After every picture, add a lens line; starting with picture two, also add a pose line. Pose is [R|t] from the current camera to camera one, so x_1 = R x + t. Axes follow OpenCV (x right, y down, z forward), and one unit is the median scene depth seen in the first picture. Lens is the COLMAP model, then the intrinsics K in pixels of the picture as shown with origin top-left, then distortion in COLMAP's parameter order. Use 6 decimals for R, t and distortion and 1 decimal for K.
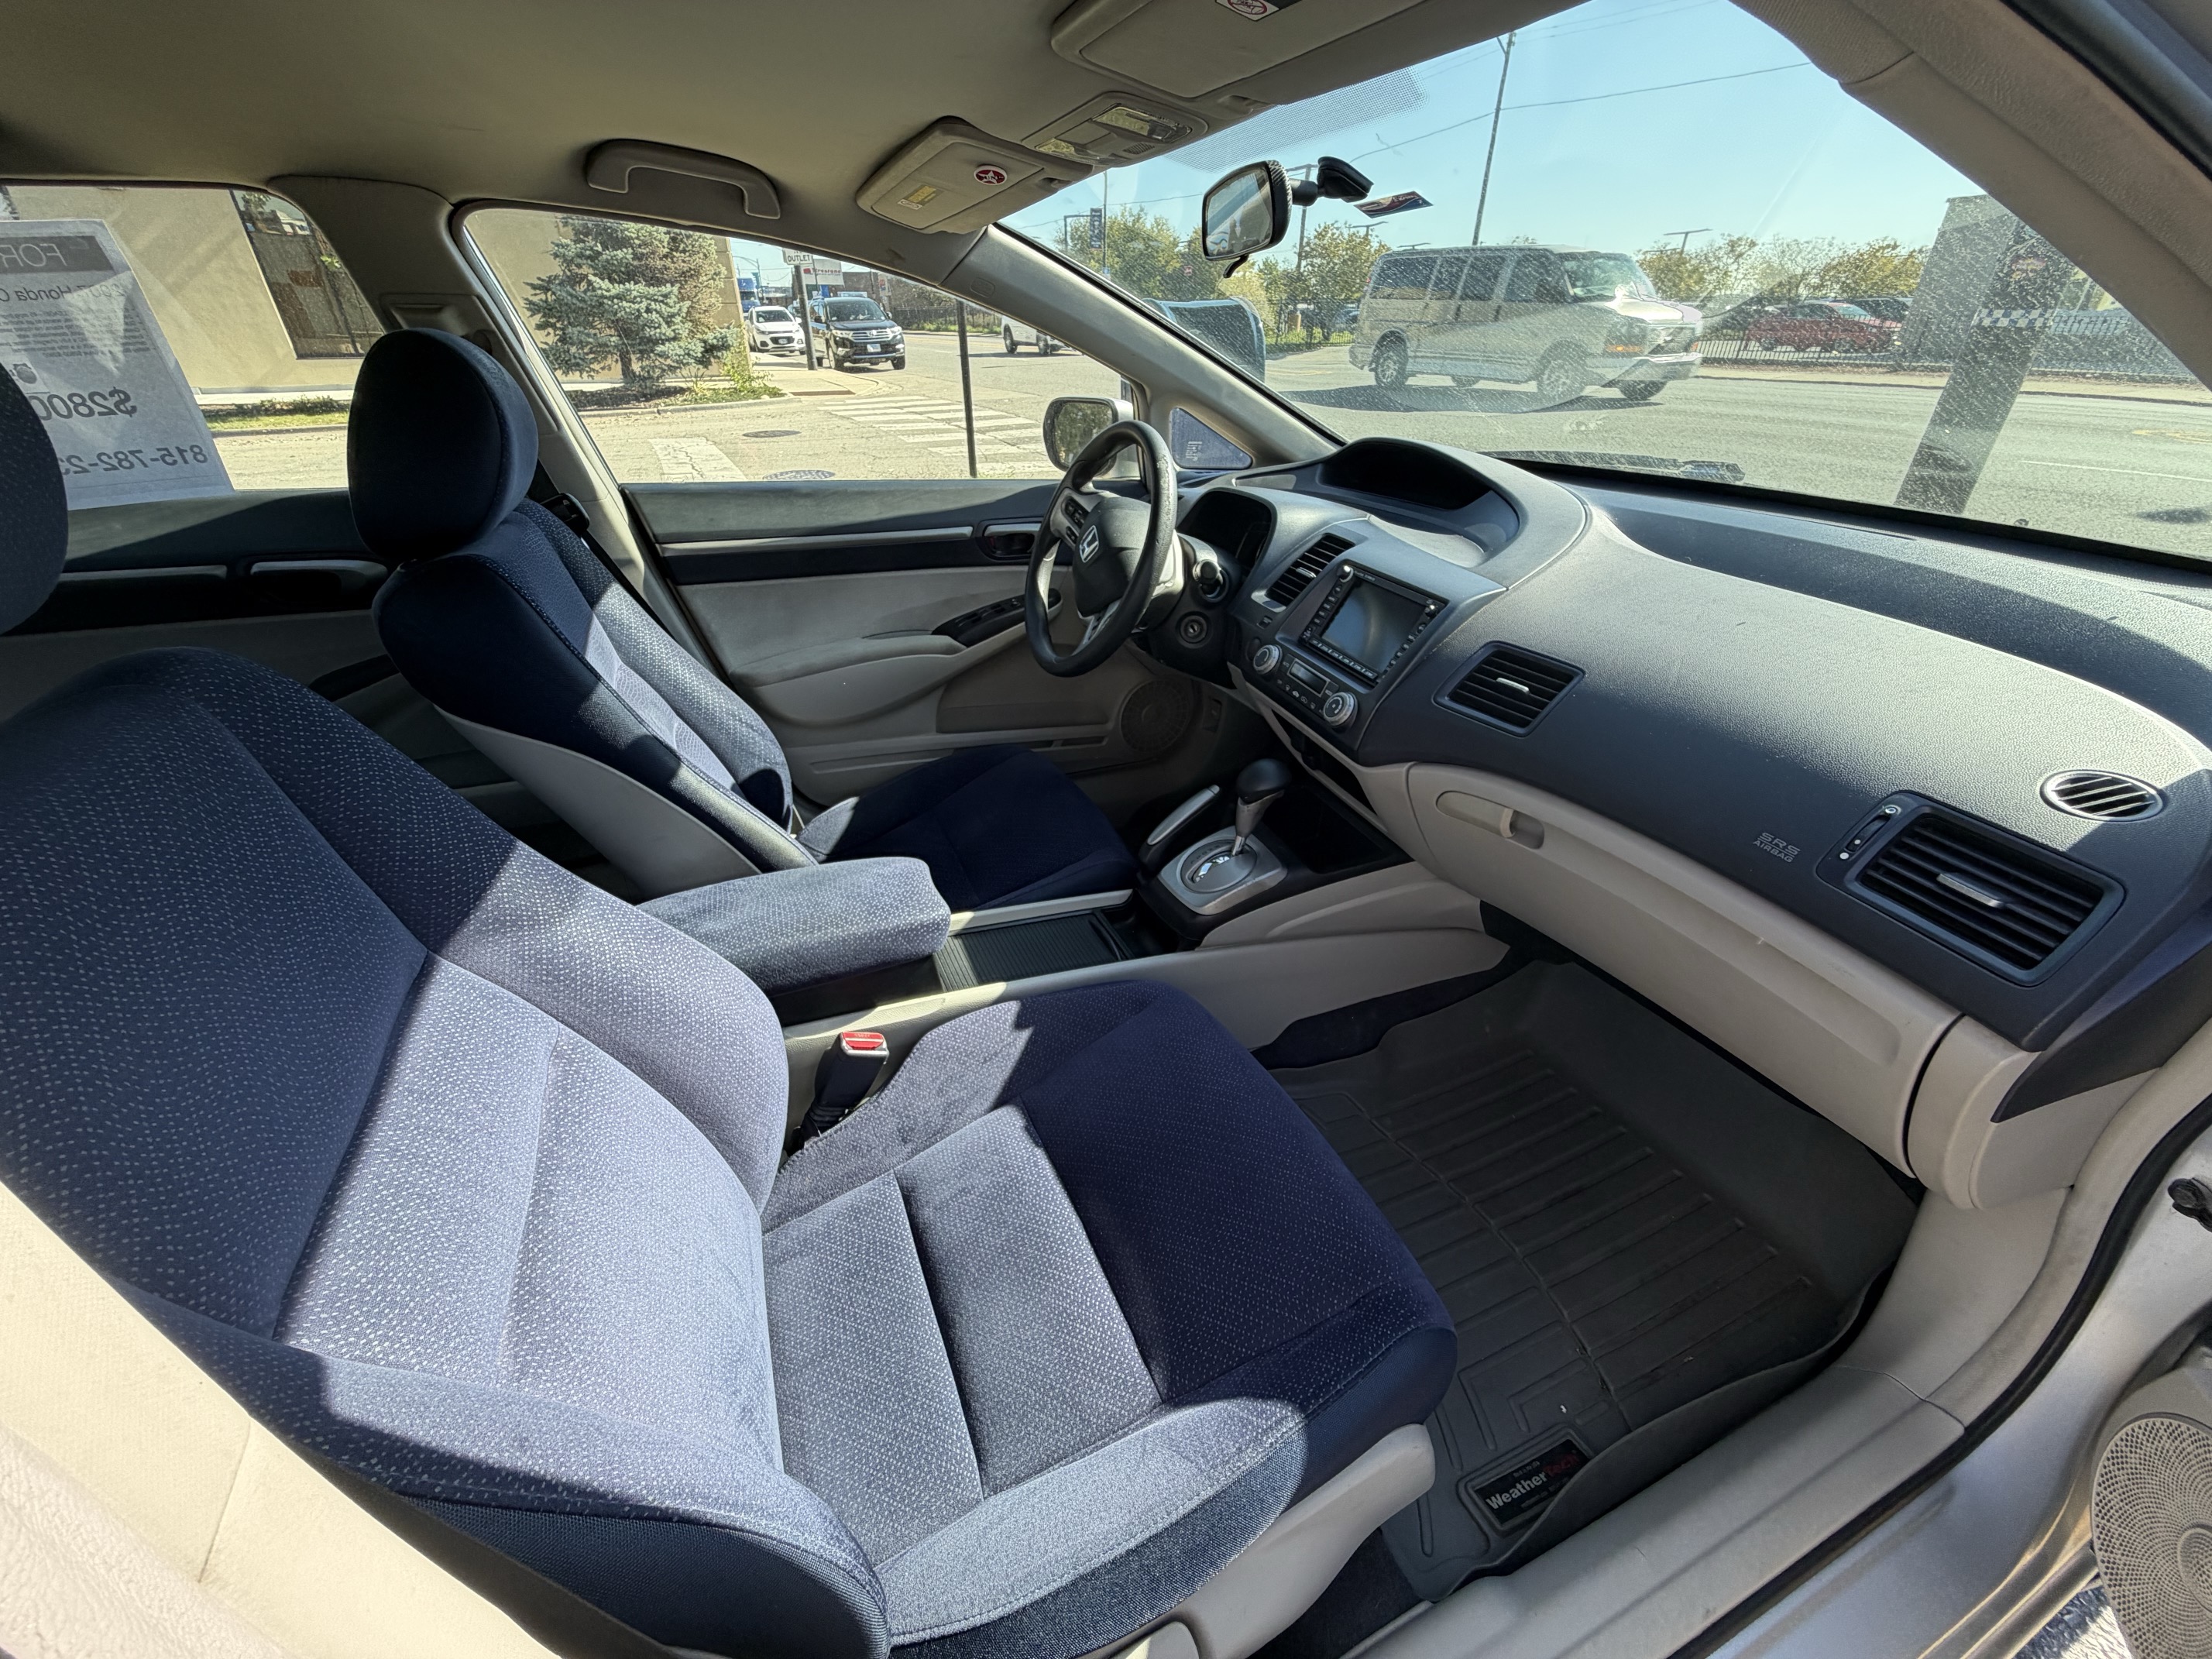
lens RADIAL K [[889.0, 0, 1102.4], [0, 889.0, 824.1], [0, 0, 1]] dist [-0.007910, -0.000406]
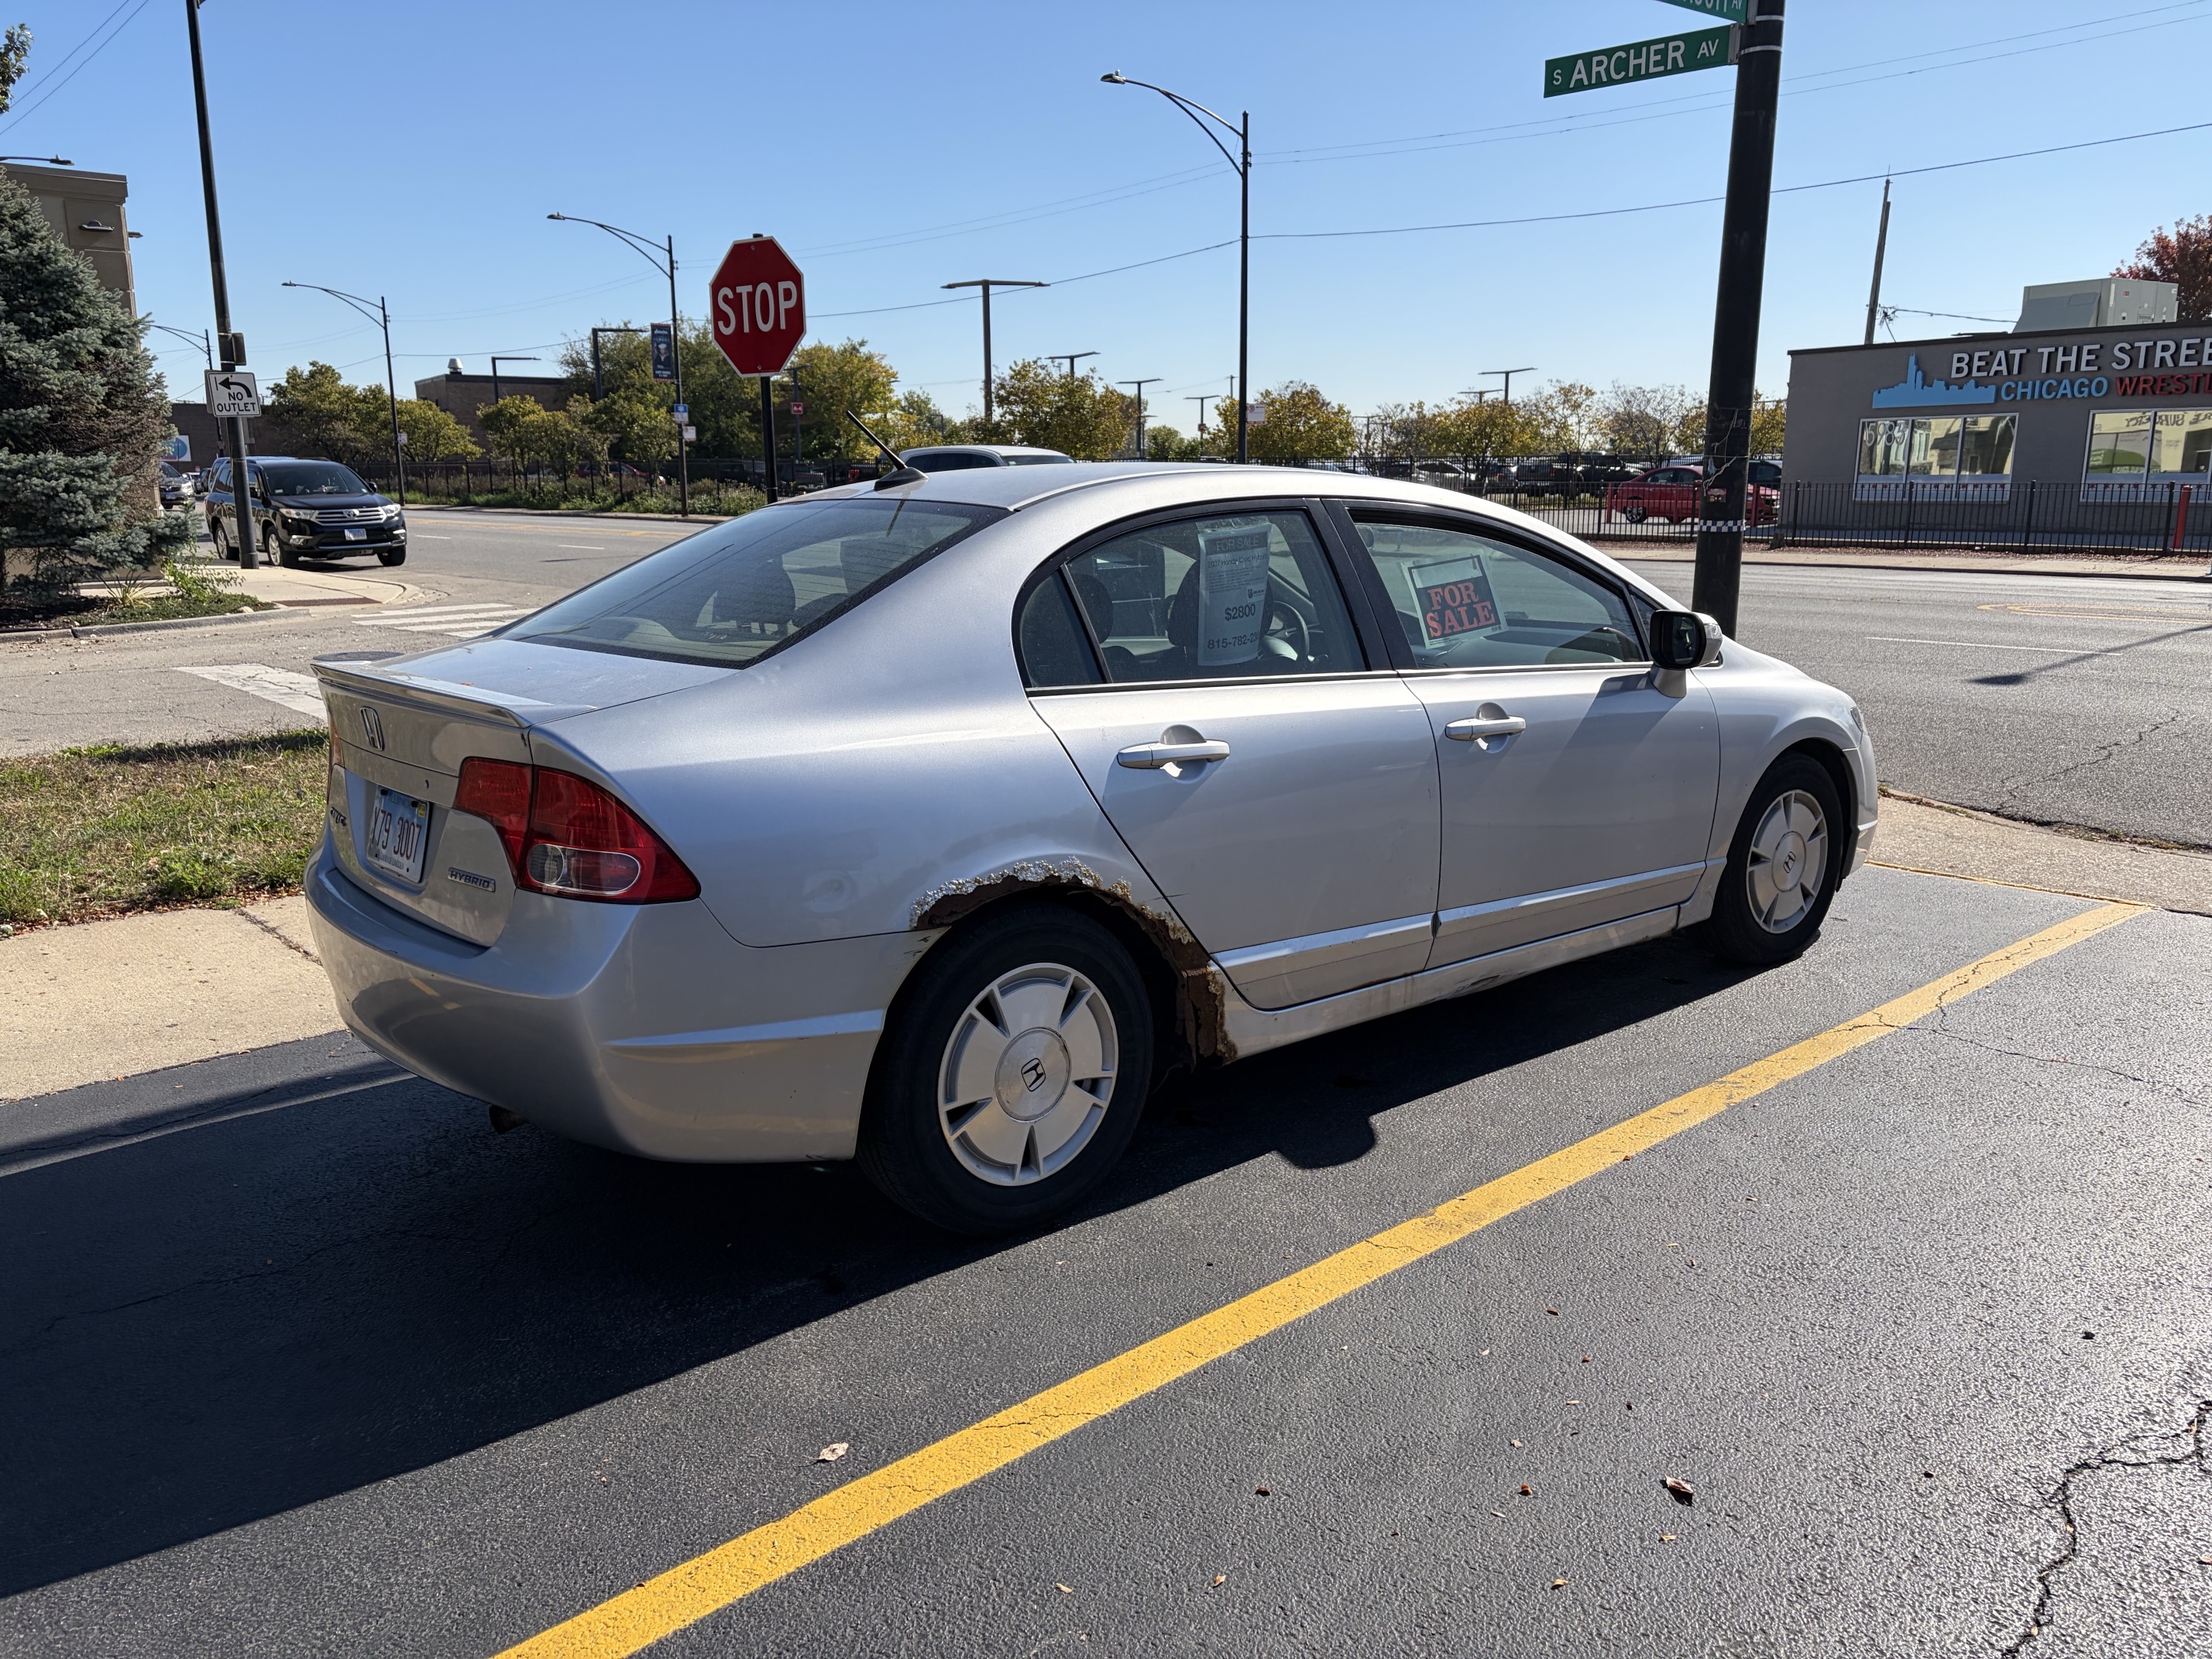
lens RADIAL K [[1682.7, 0, 1106.4], [0, 1682.7, 834.2], [0, 0, 1]] dist [-0.006143, -0.004477]
pose [[0.962223, -0.056404, 0.266357, -0.077834], [0.134581, 0.948965, -0.285224, 0.065191], [-0.236676, 0.310295, 0.920707, -0.136482]]
